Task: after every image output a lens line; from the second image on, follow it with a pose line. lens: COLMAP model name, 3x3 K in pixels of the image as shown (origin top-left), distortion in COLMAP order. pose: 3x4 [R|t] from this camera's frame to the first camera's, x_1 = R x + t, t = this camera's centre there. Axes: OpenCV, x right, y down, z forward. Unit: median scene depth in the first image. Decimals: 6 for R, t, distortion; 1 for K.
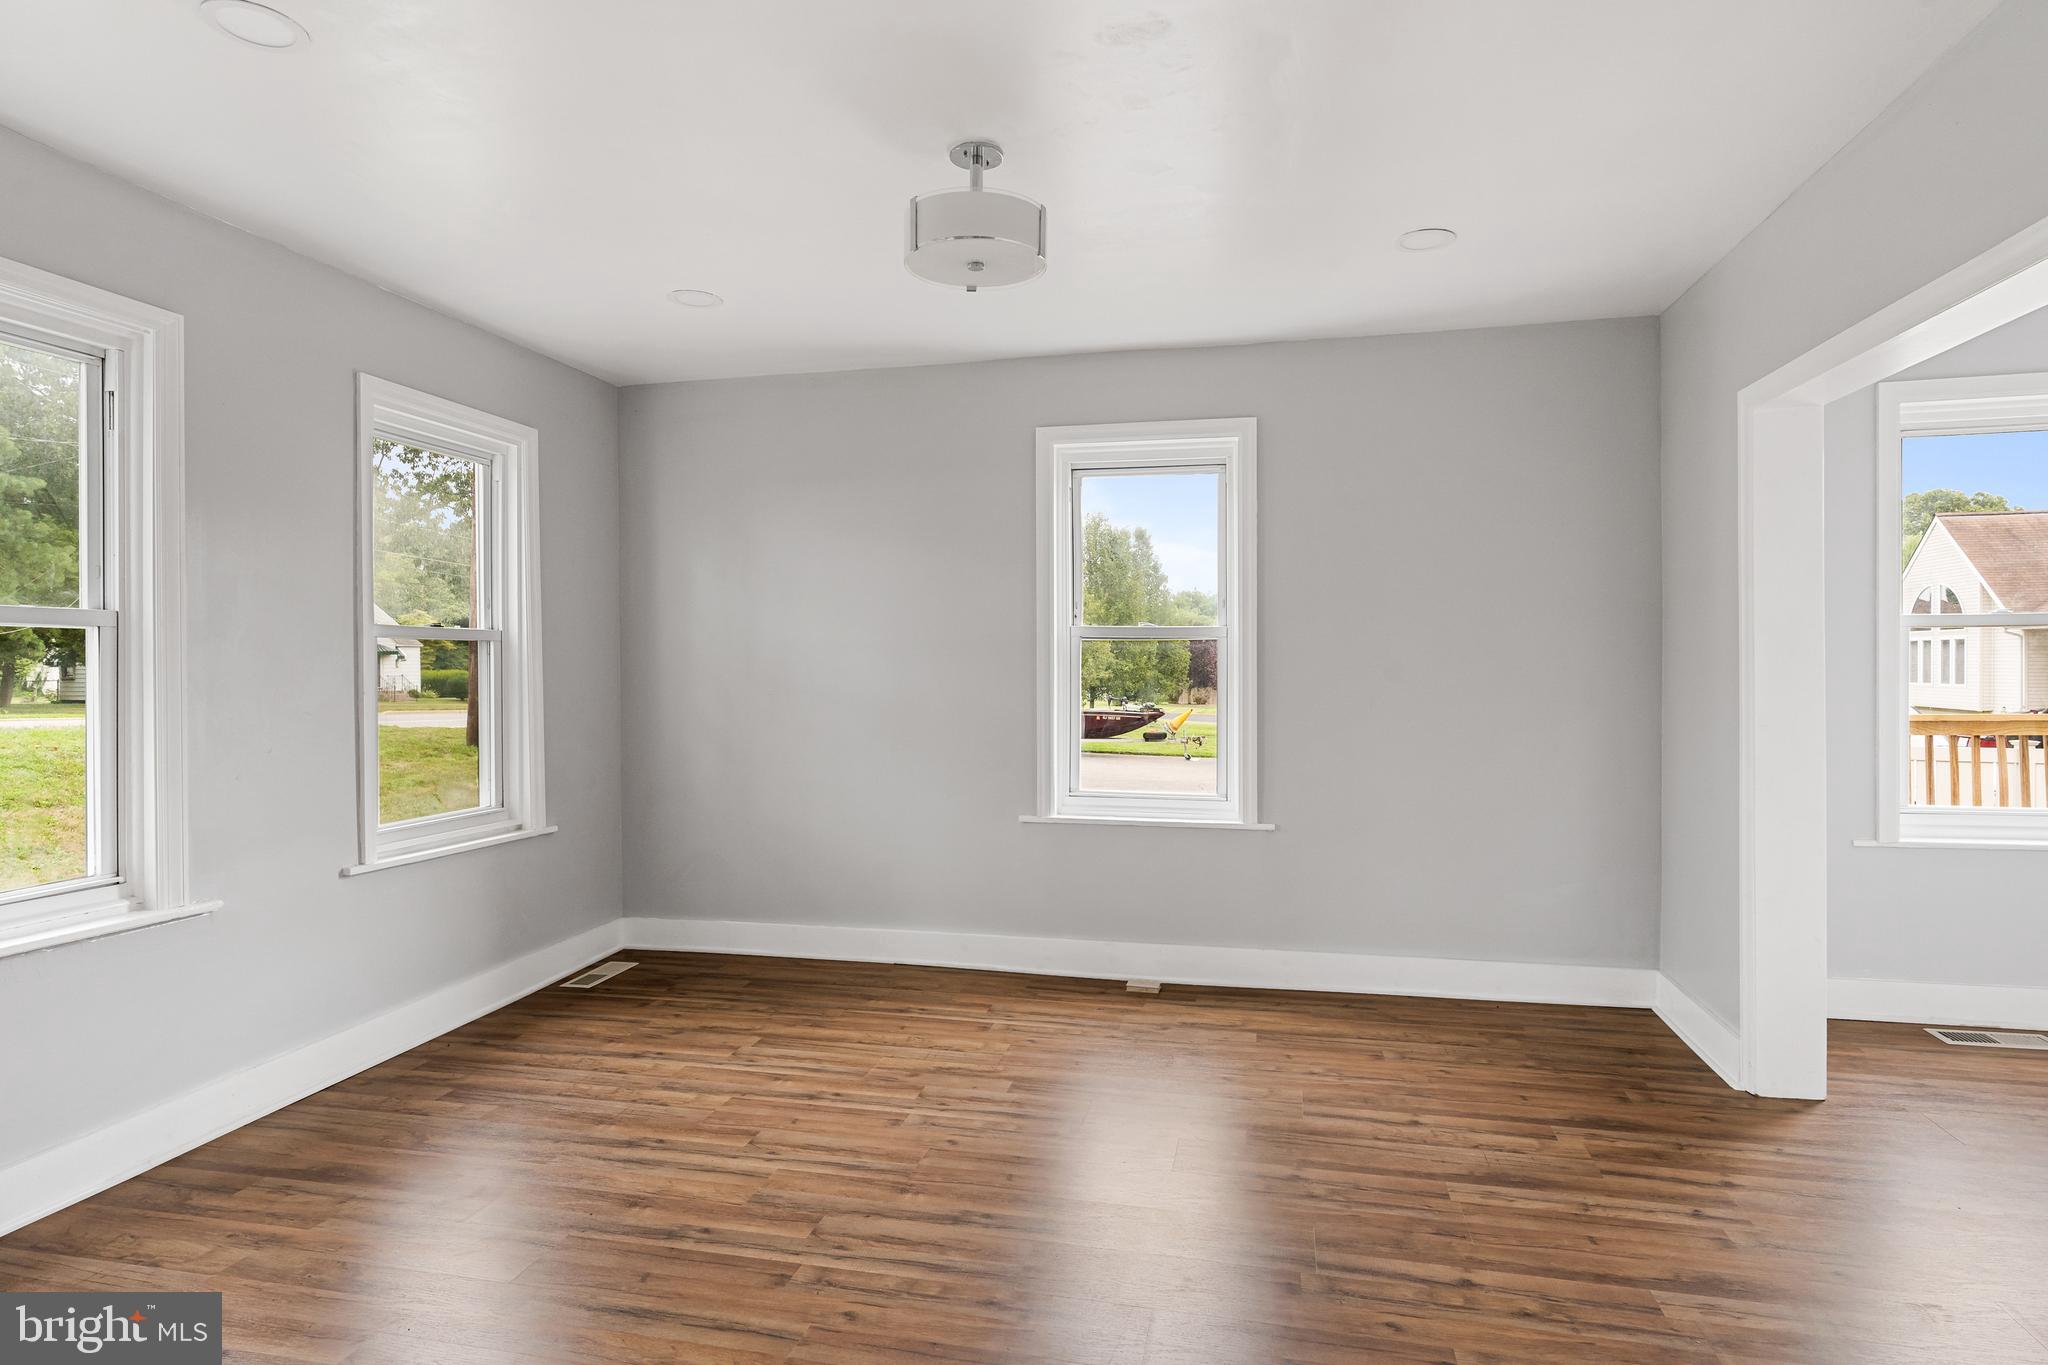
lens RADIAL K [[1106.2, 0, 1014.7], [0, 1106.2, 669.9], [0, 0, 1]] dist [-0.001926, -0.004130]
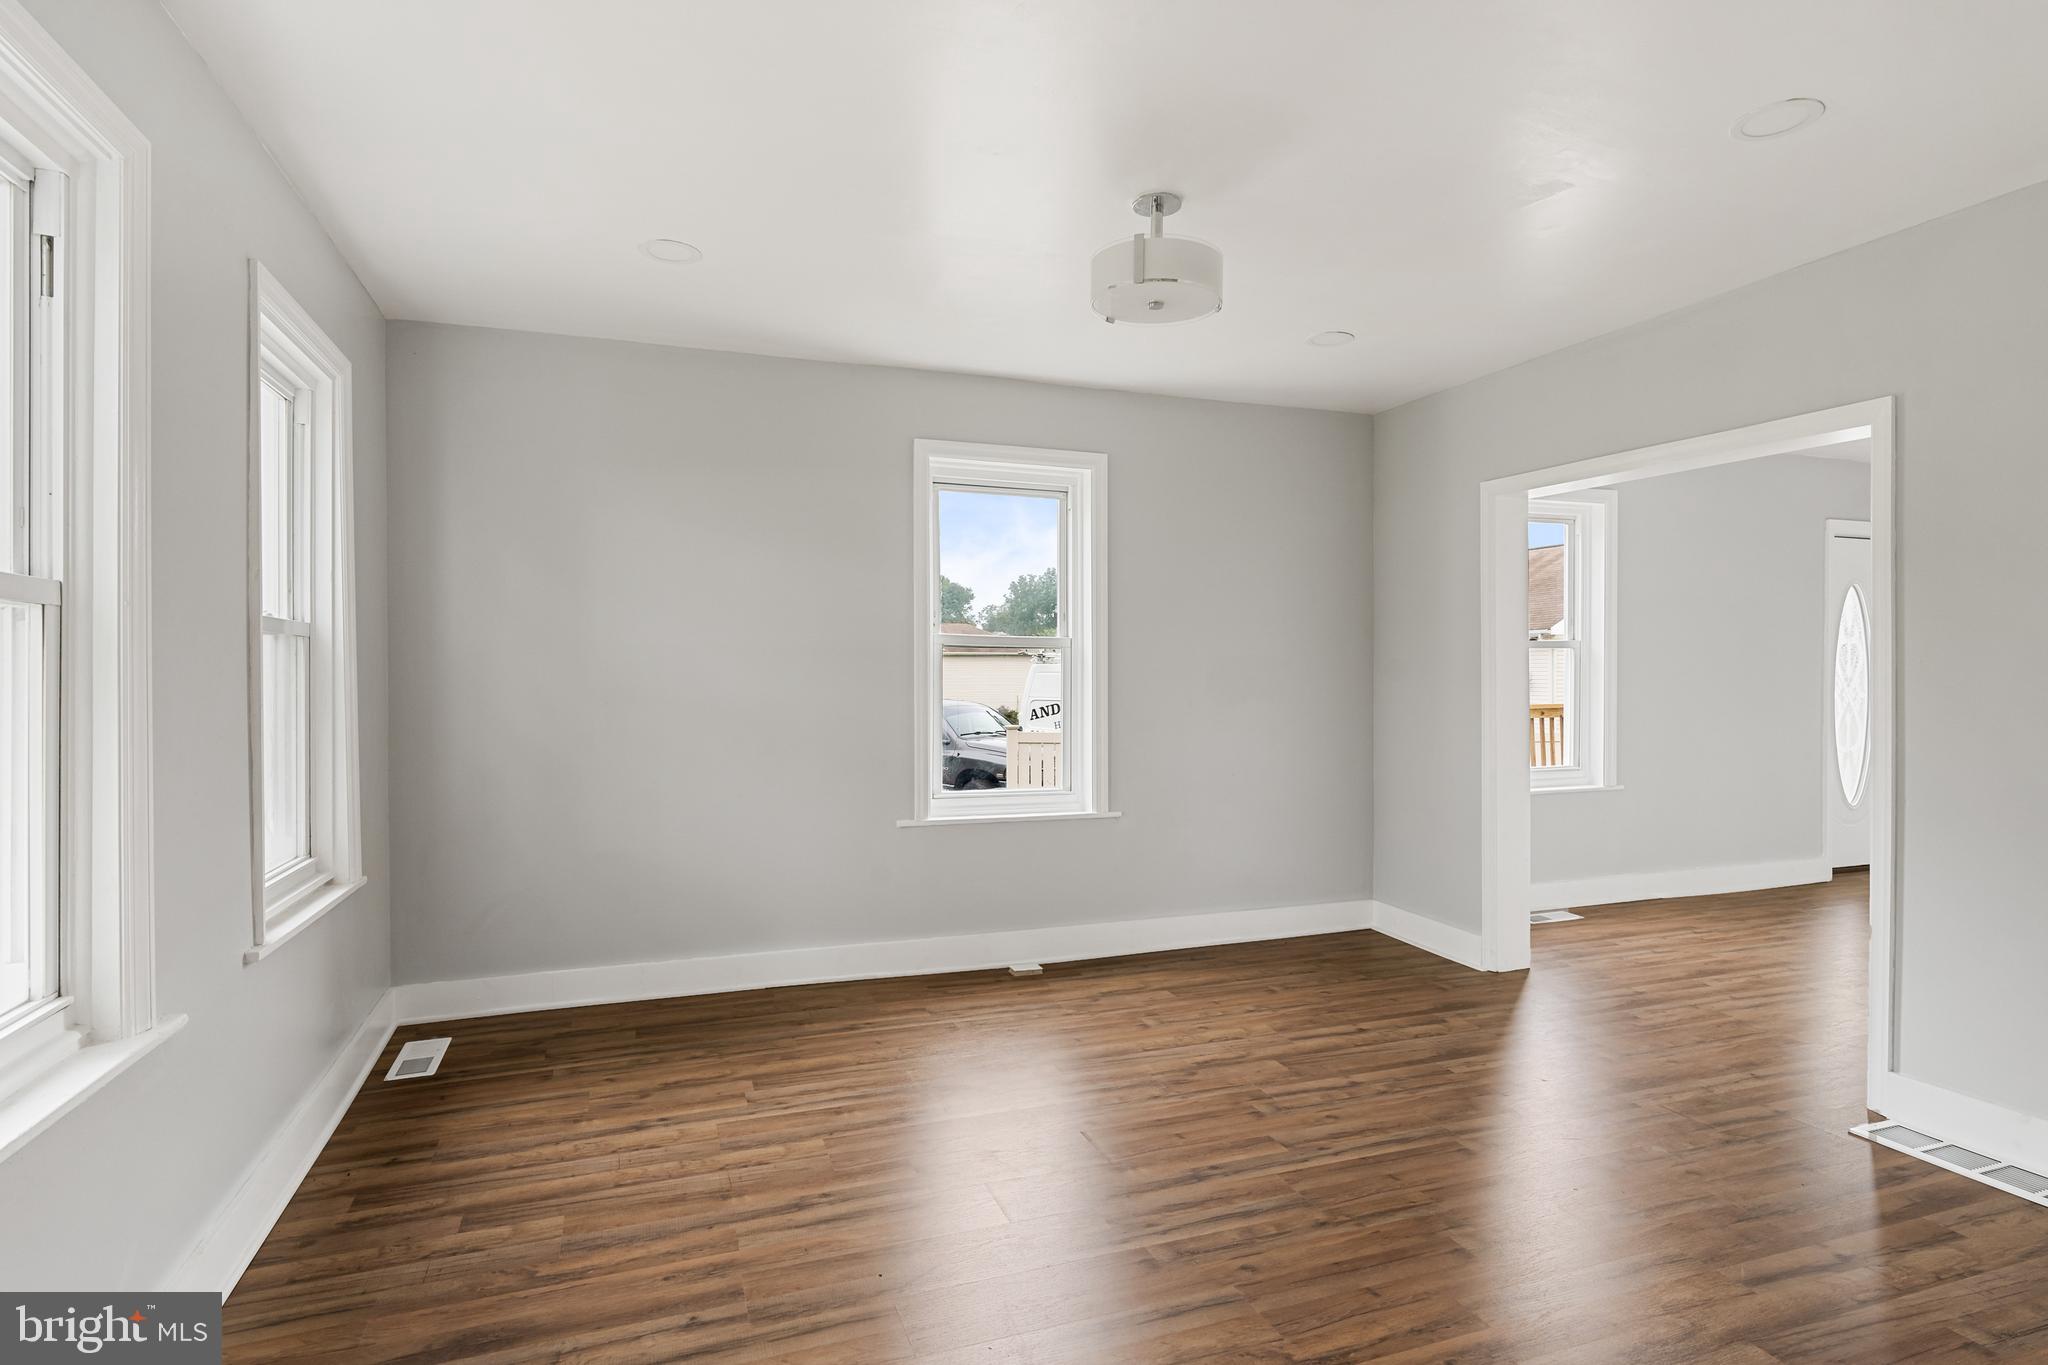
lens RADIAL K [[1088.0, 0, 1026.9], [0, 1088.0, 672.9], [0, 0, 1]] dist [-0.004264, 0.002389]
pose [[0.835051, 0.003895, 0.550159, -0.520589], [-0.001278, 0.999986, -0.005140, 0.002408], [-0.550171, 0.003589, 0.835044, 0.126433]]
